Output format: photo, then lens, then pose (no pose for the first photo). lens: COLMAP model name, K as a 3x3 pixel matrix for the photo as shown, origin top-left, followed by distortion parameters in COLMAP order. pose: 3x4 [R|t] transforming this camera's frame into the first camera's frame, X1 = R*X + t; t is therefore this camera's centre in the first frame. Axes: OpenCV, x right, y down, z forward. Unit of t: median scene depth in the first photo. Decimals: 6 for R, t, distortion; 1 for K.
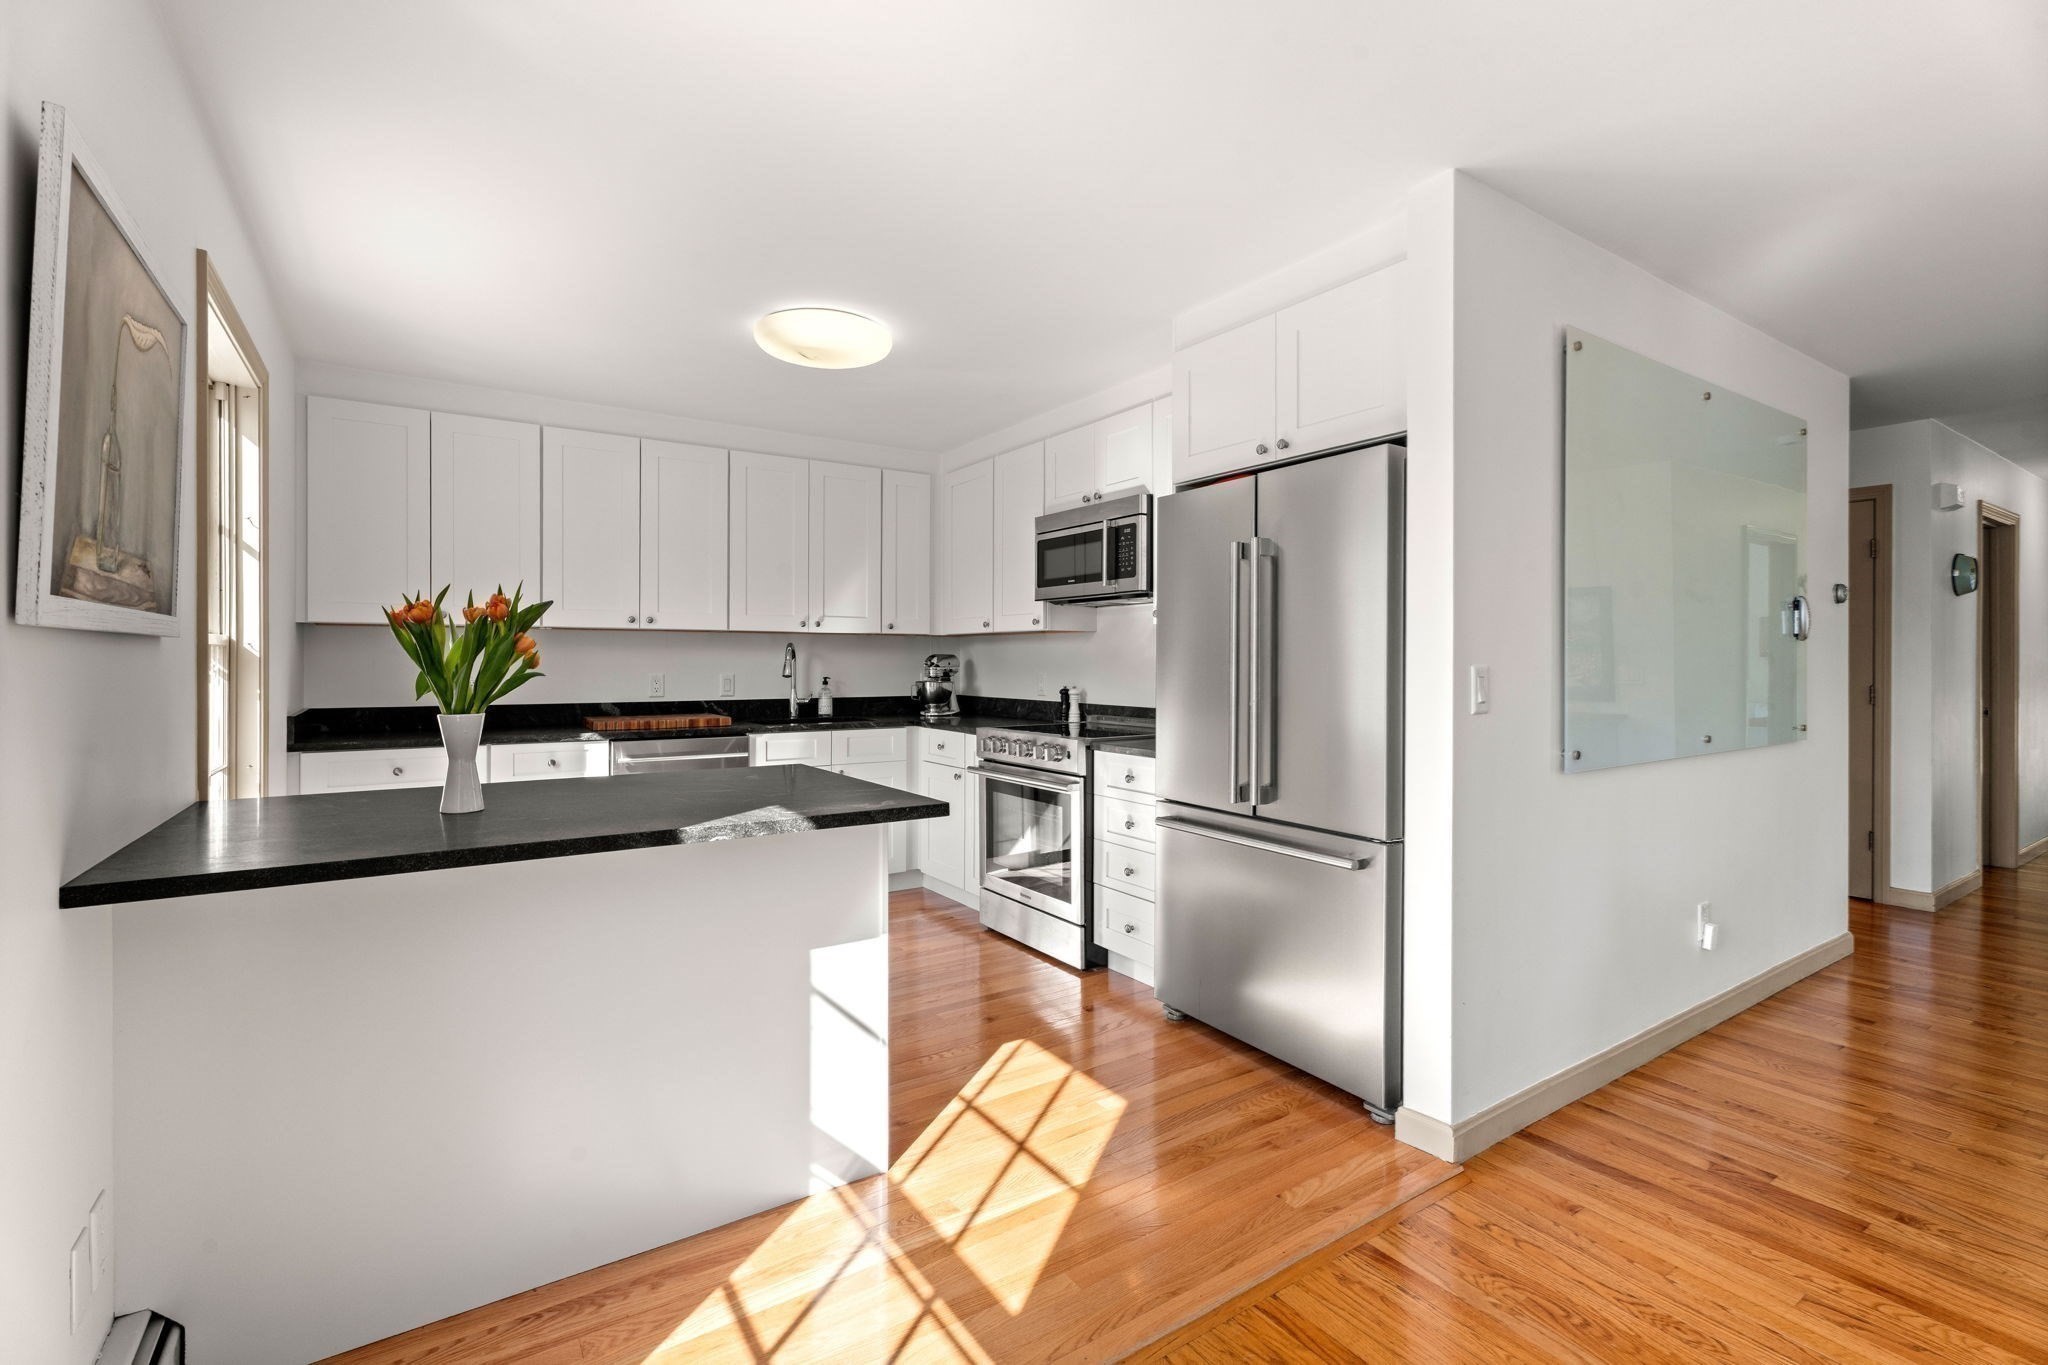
lens RADIAL K [[915.8, 0, 1018.9], [0, 915.8, 663.3], [0, 0, 1]] dist [-0.000424, -0.000629]
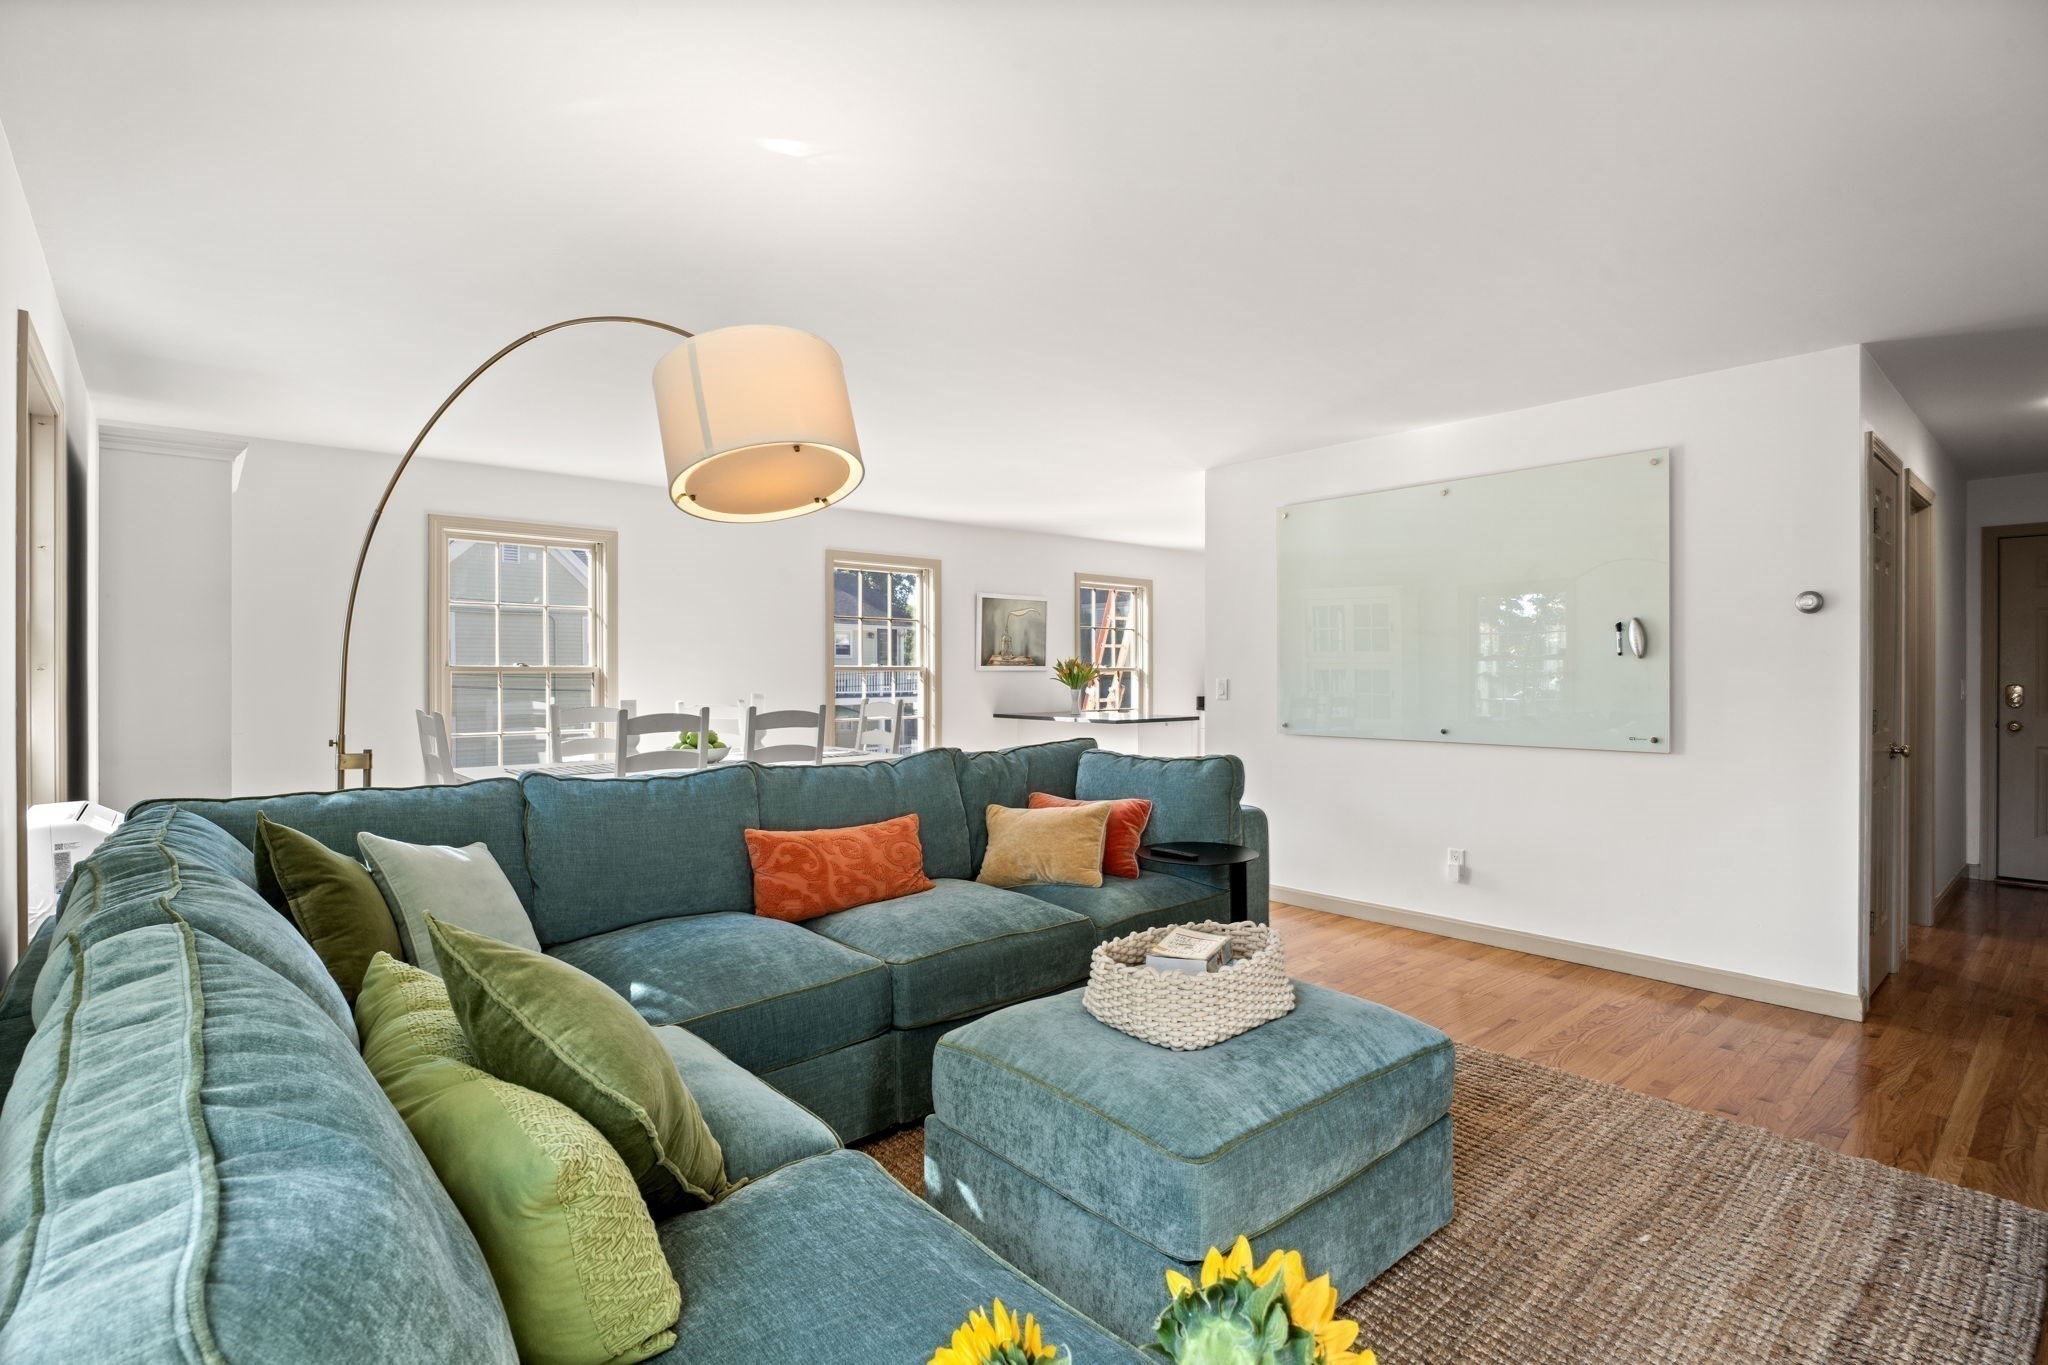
lens RADIAL K [[960.9, 0, 1024.0], [0, 960.9, 682.5], [0, 0, 1]] dist [0.000476, 0.000035]
pose [[0.134593, 0.006813, -0.990878, 1.471209], [-0.000990, 0.999977, 0.006741, -0.000773], [0.990901, 0.000074, 0.134596, 0.101713]]
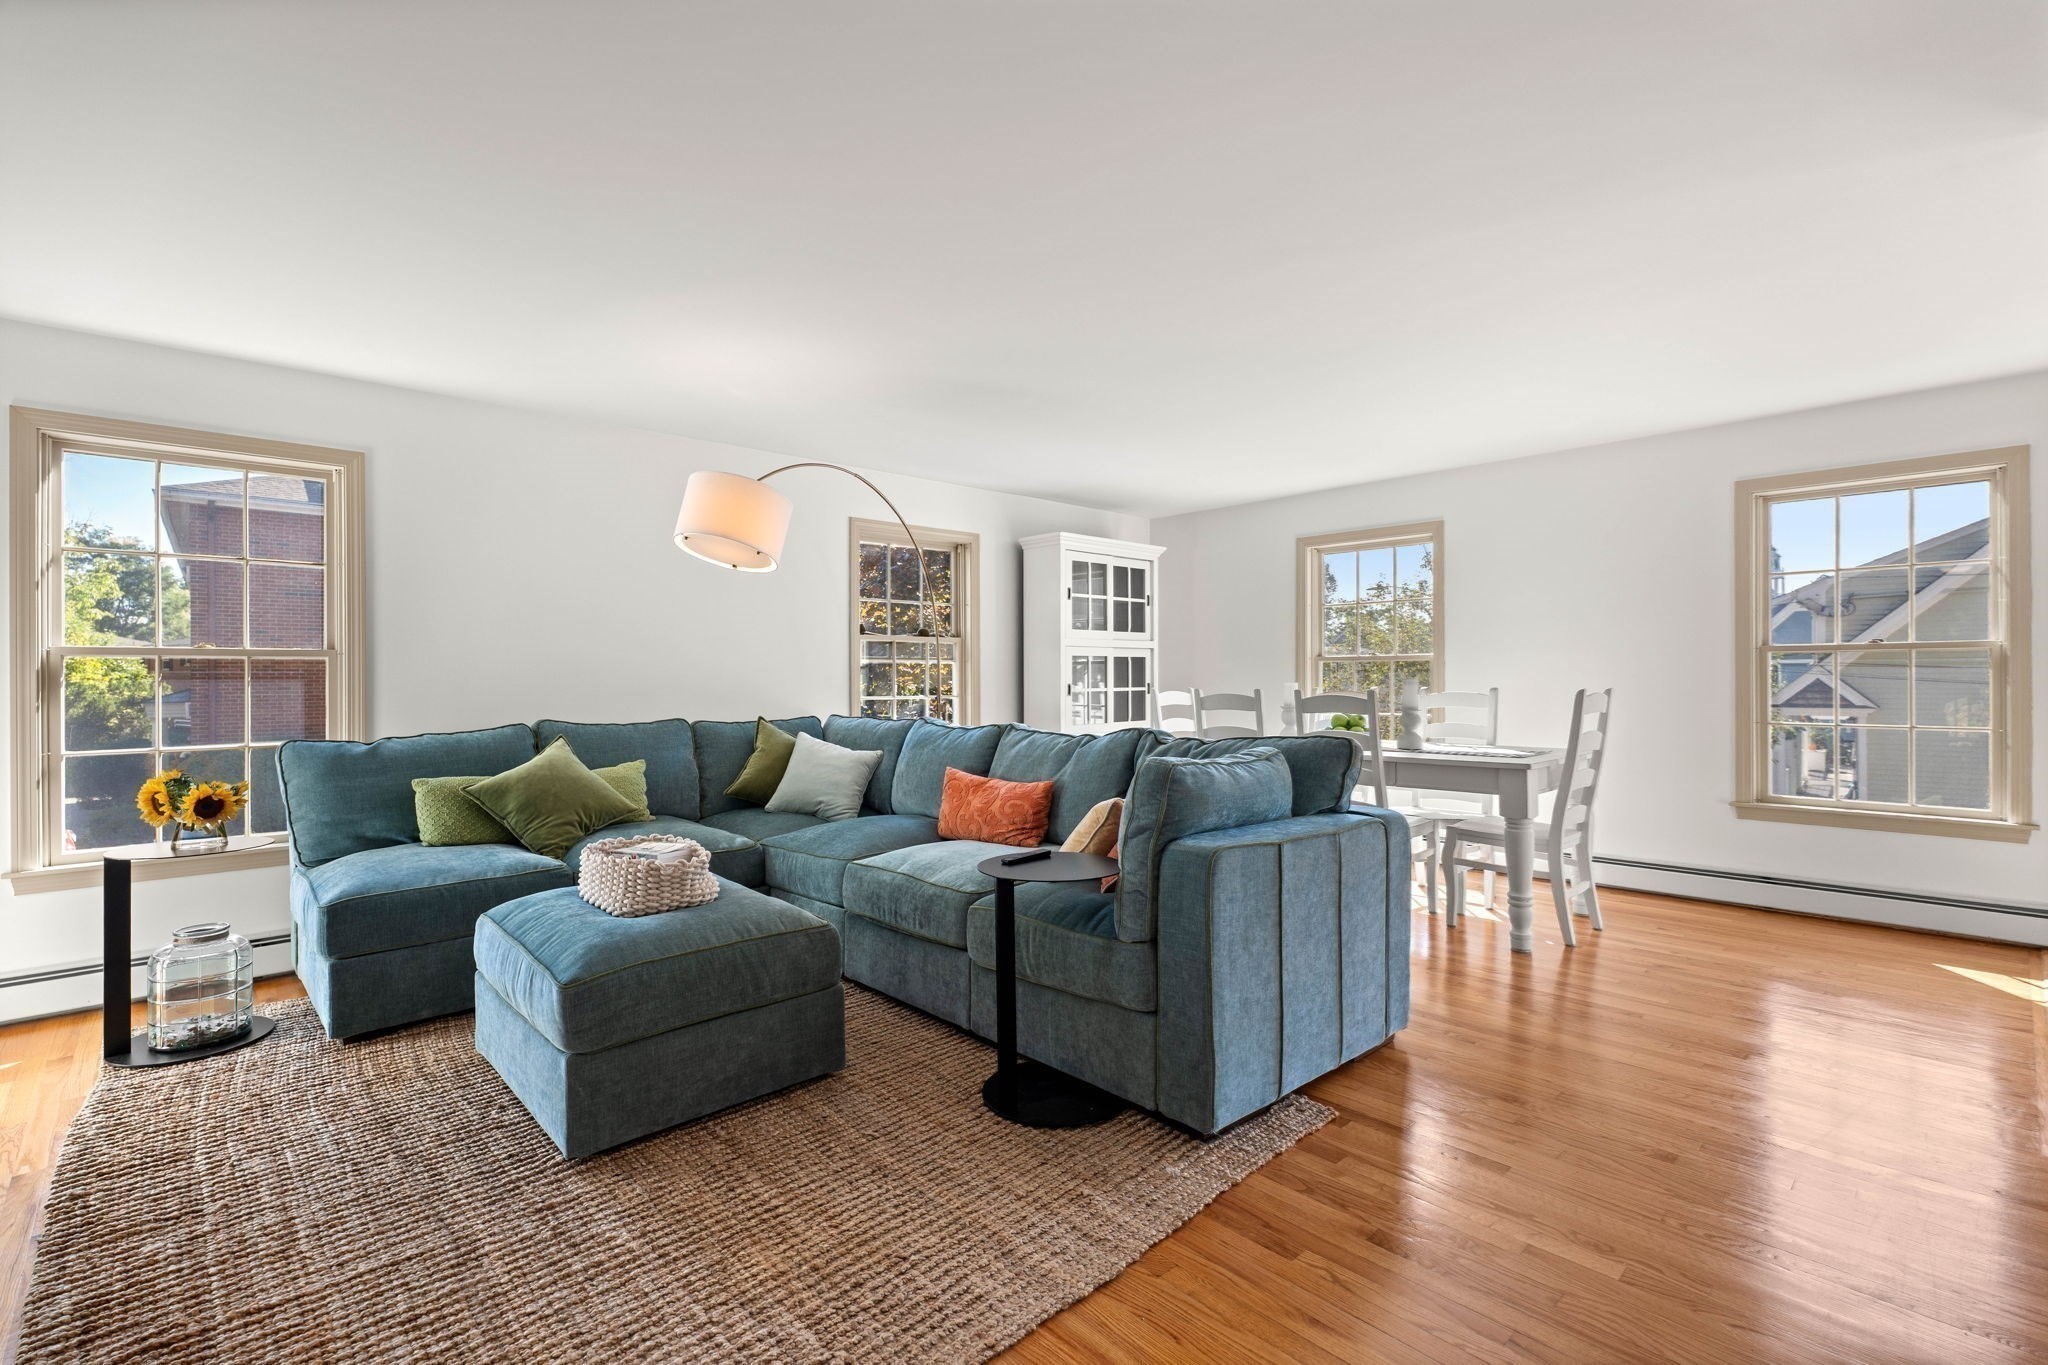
lens RADIAL K [[915.2, 0, 1024.0], [0, 915.2, 682.5], [0, 0, 1]] dist [0.000089, -0.000817]
pose [[-0.985760, 0.002663, -0.168135, 0.866618], [0.001461, 0.999972, 0.007274, 0.017217], [0.168150, 0.006925, -0.985737, 0.882038]]
